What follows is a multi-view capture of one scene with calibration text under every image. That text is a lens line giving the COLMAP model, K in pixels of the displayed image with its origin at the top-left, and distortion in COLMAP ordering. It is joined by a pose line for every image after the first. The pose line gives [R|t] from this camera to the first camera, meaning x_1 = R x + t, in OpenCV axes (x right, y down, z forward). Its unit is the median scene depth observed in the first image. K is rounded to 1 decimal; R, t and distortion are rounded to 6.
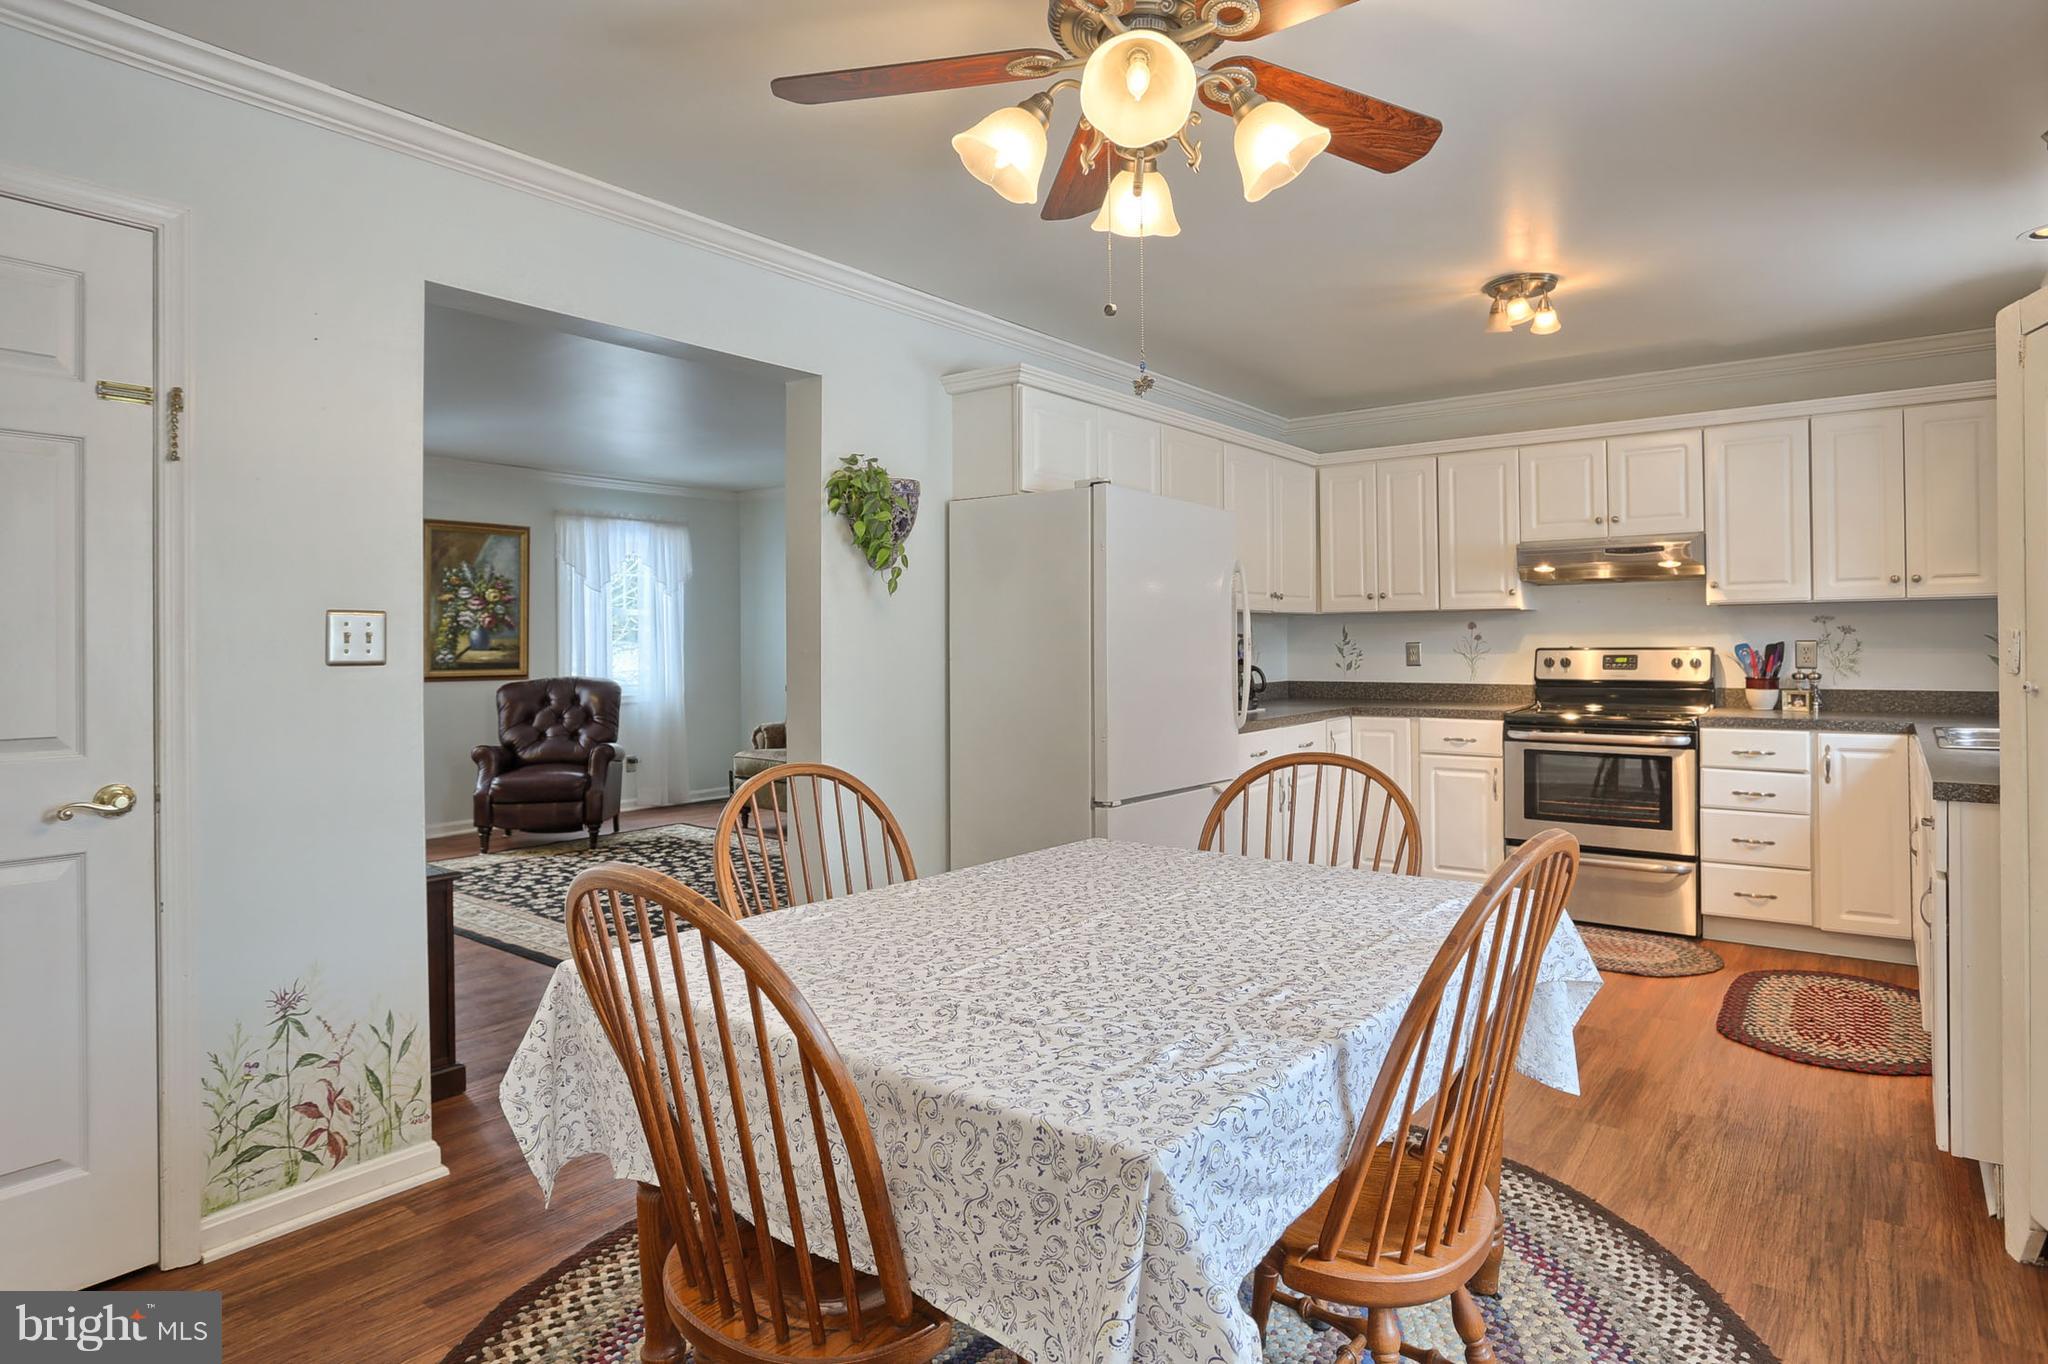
lens RADIAL K [[1132.0, 0, 1031.2], [0, 1132.0, 632.9], [0, 0, 1]] dist [-0.061529, 0.040138]
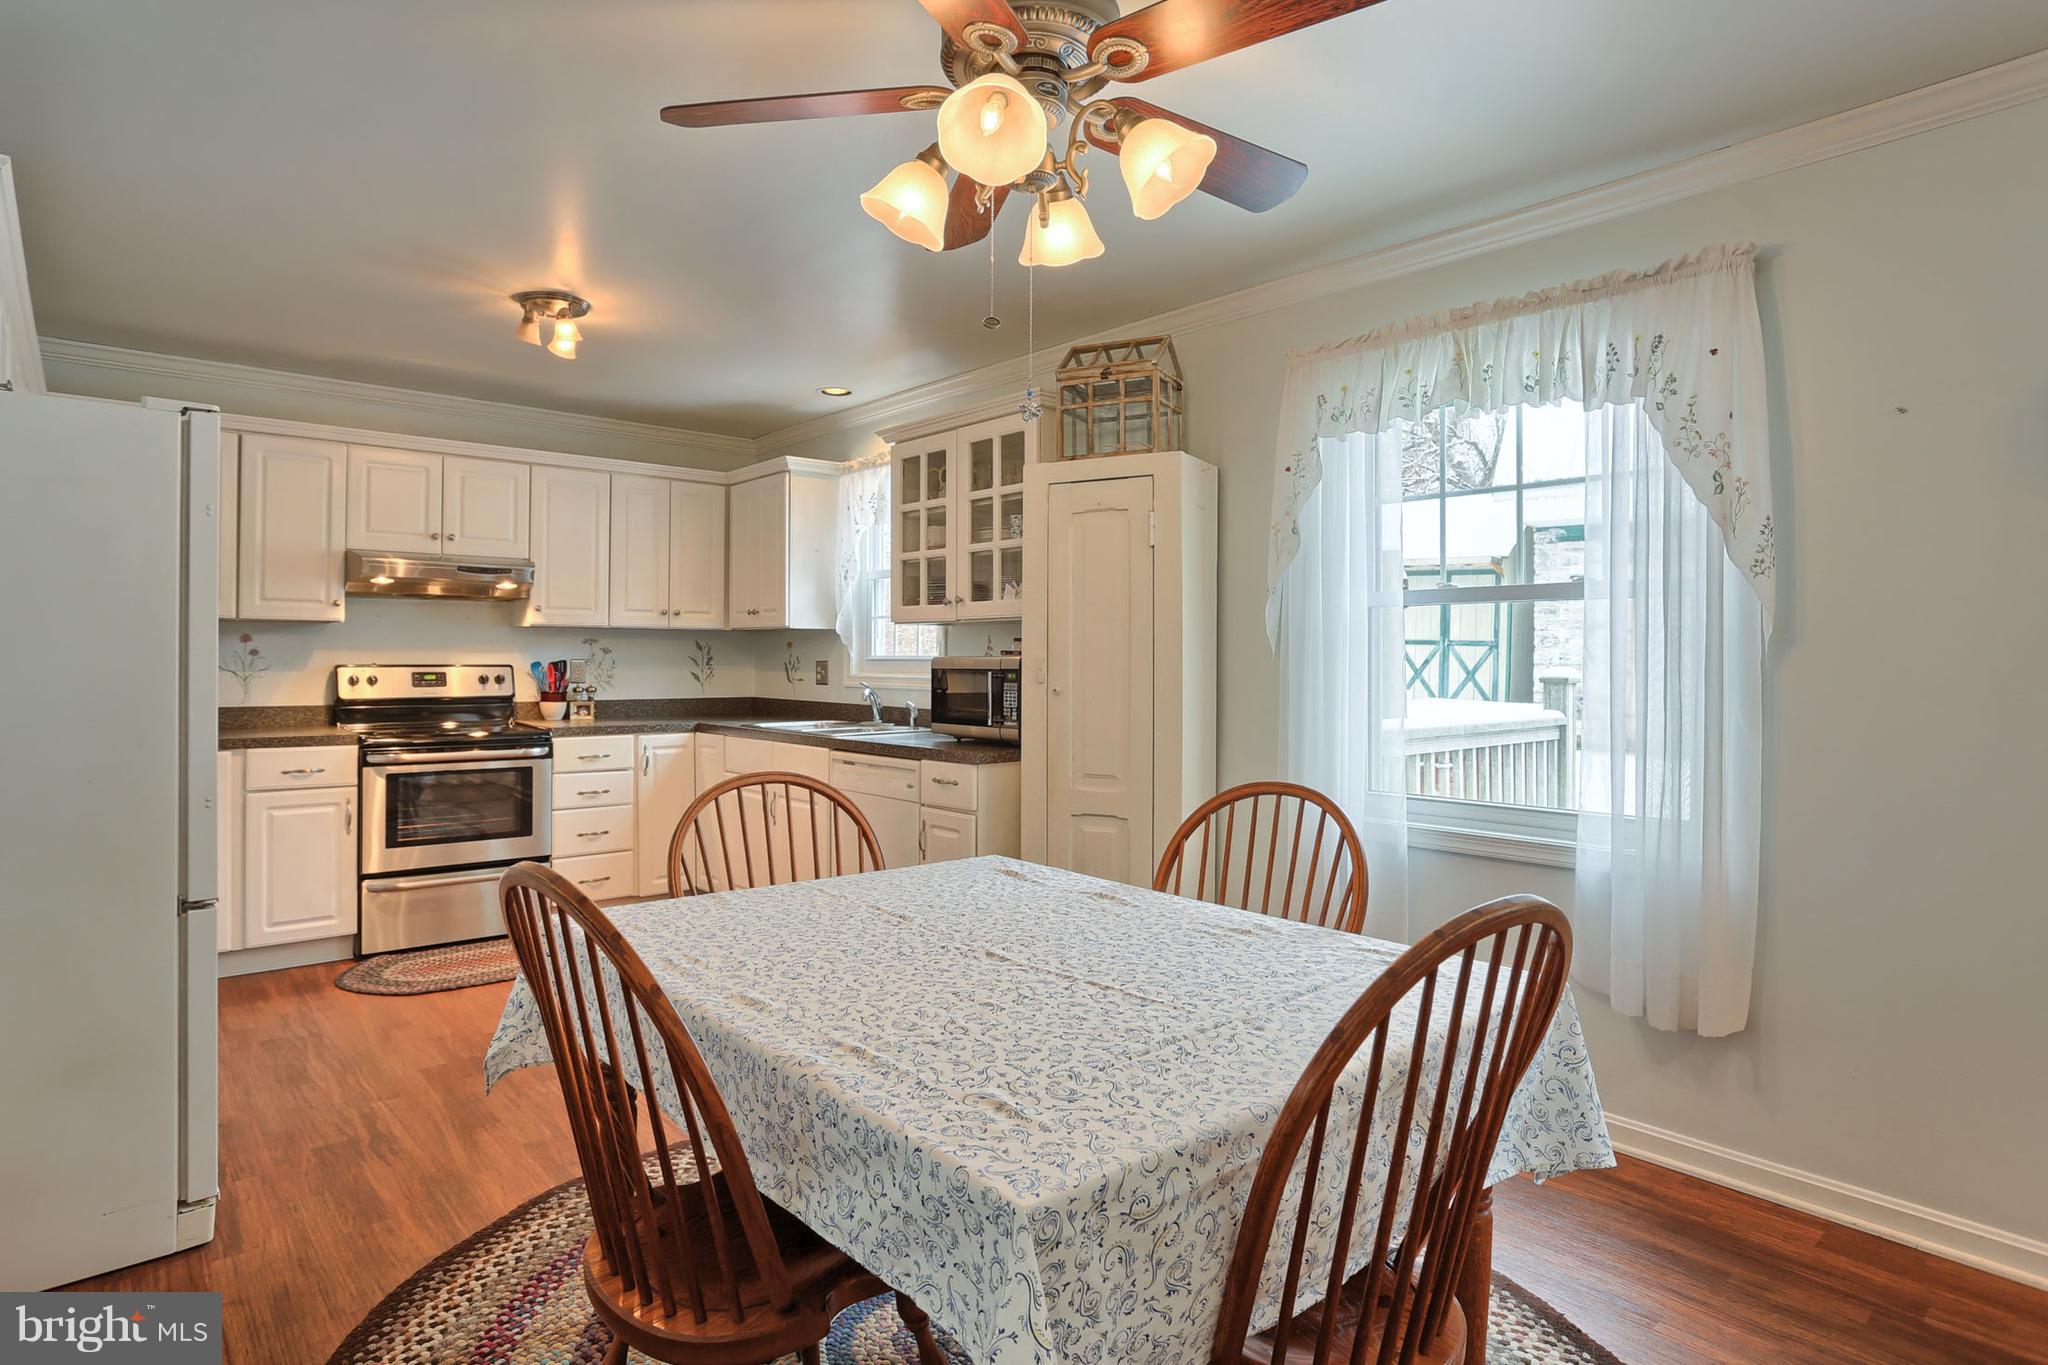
lens RADIAL K [[1091.1, 0, 1025.8], [0, 1091.1, 651.4], [0, 0, 1]] dist [-0.041650, 0.000228]
pose [[0.193074, 0.014082, 0.981083, -0.337384], [-0.014930, 0.999823, -0.011413, 0.004534], [-0.981071, -0.012444, 0.193250, 0.313384]]
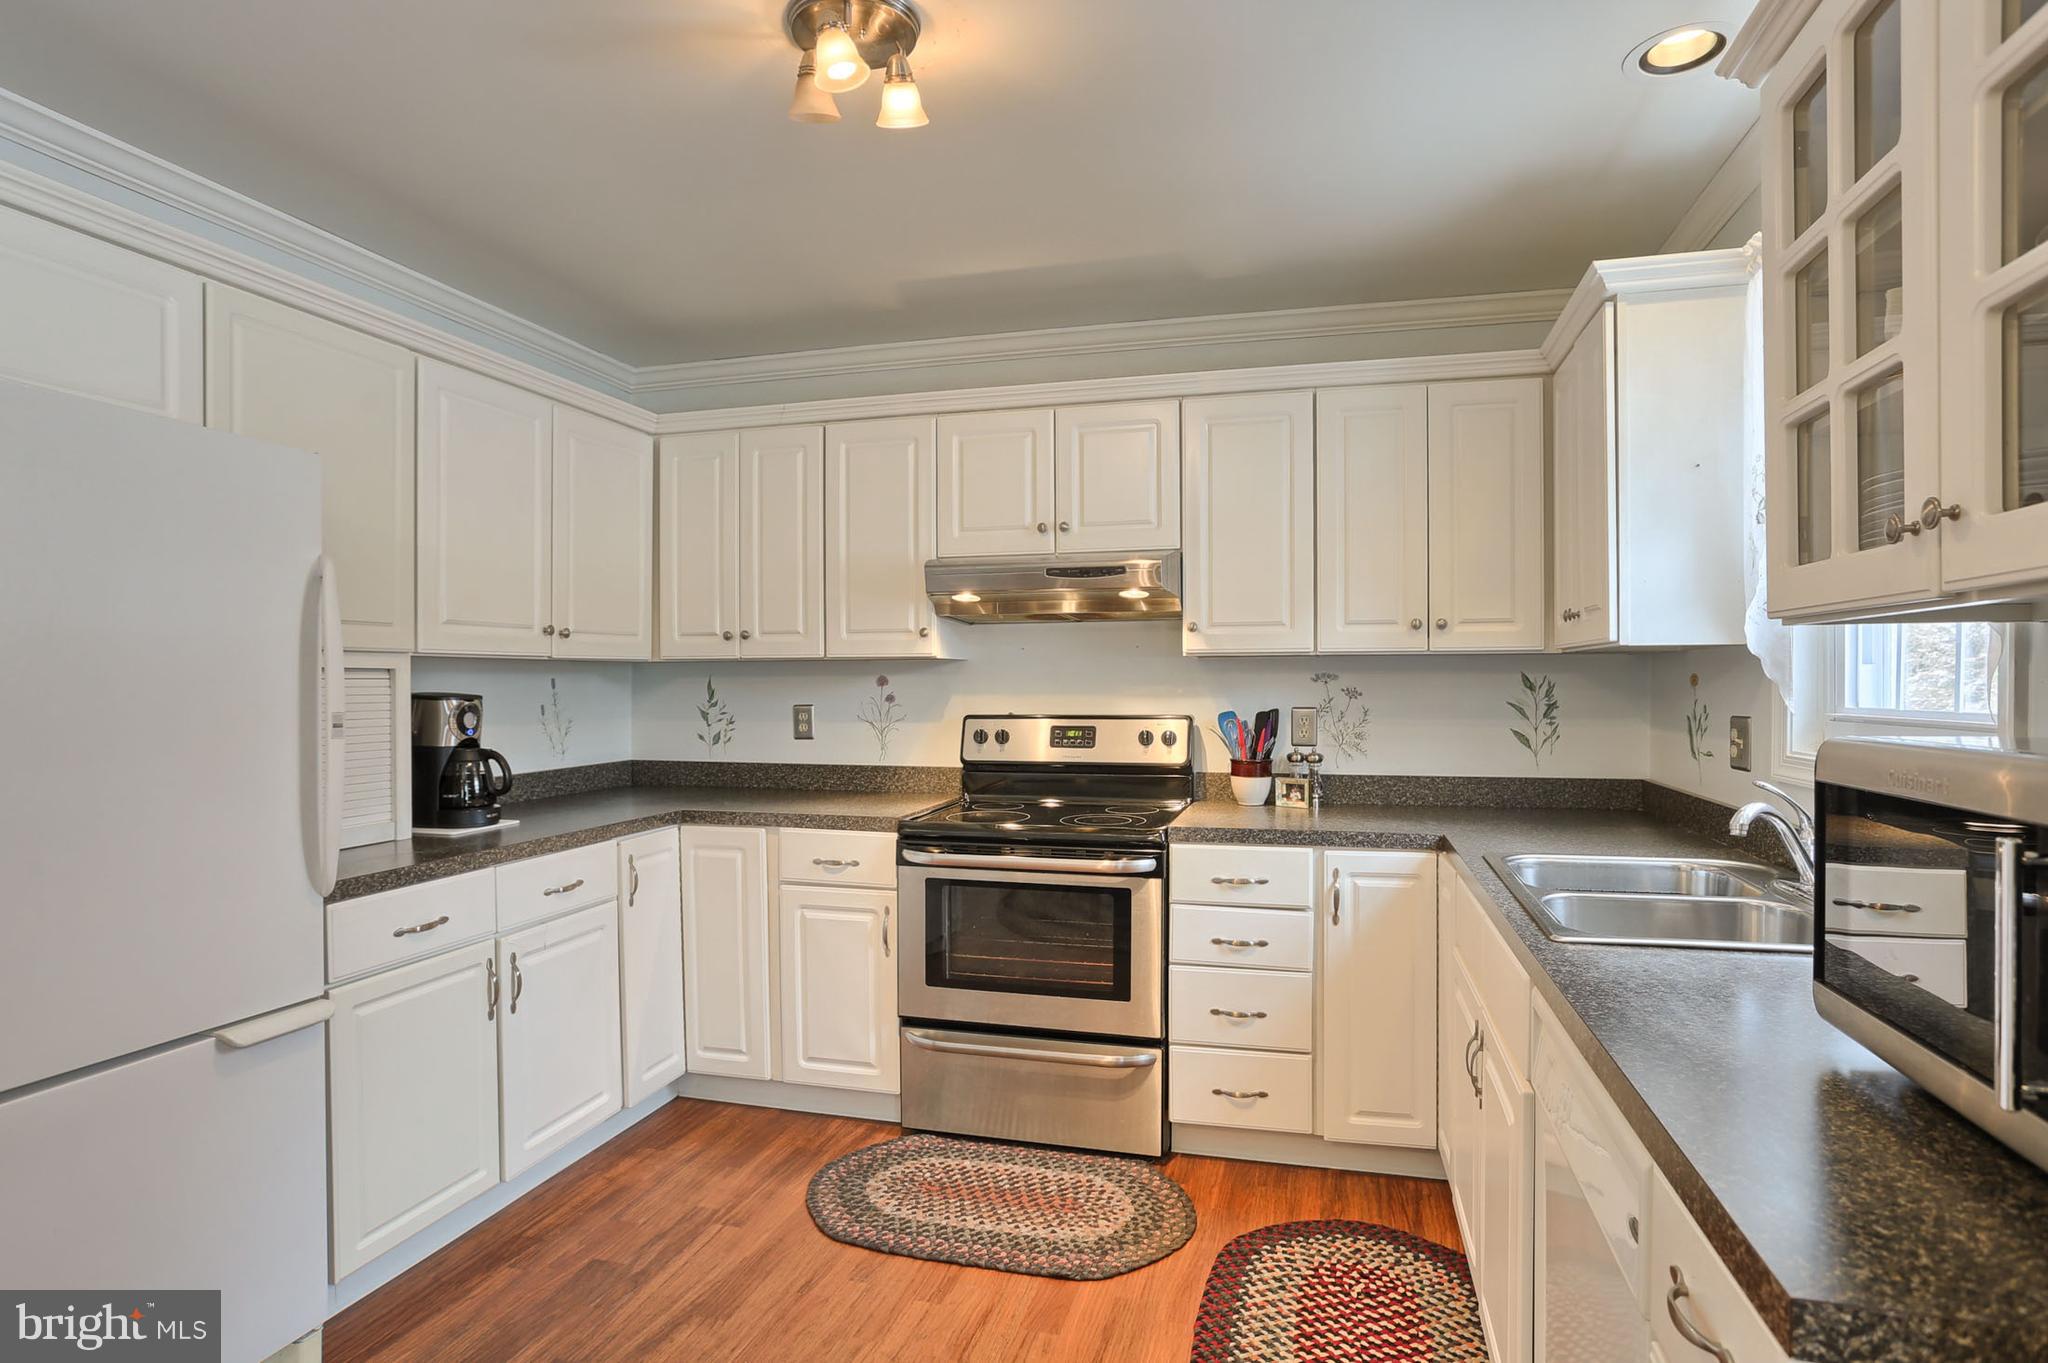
lens RADIAL K [[1107.8, 0, 1029.9], [0, 1107.8, 695.8], [0, 0, 1]] dist [-0.041170, 0.000817]
pose [[0.924419, 0.001492, 0.381376, 0.258018], [-0.008409, 0.999829, 0.016472, -0.011073], [-0.381287, -0.018435, 0.924273, 0.401563]]
